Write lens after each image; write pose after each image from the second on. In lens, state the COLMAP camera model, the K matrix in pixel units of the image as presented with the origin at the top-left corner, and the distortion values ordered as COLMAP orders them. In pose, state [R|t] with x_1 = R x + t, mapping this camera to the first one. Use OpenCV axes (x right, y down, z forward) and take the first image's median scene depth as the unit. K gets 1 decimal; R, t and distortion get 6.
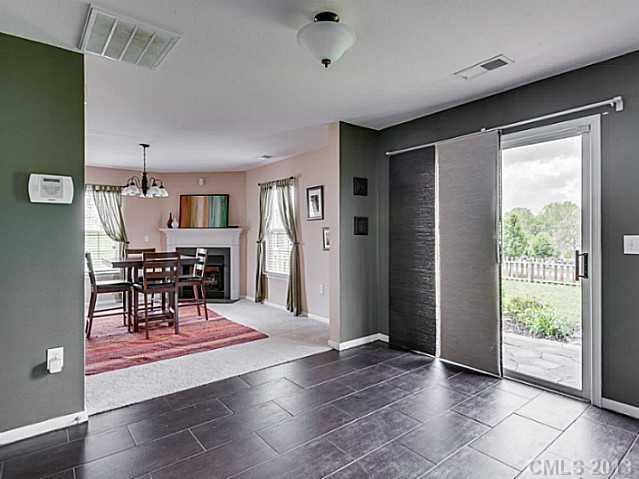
lens RADIAL K [[362.3, 0, 330.9], [0, 362.3, 233.0], [0, 0, 1]] dist [-0.002462, -0.001070]
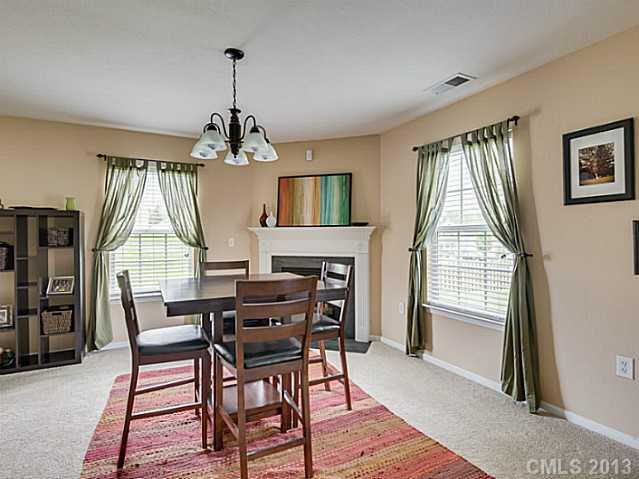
lens RADIAL K [[370.8, 0, 319.5], [0, 370.8, 239.5], [0, 0, 1]] dist [0.001128, -0.000297]
pose [[0.975980, 0.004237, -0.217820, -0.216410], [-0.002165, 0.999950, 0.009752, 0.003347], [0.217851, -0.009046, 0.975940, 0.394502]]
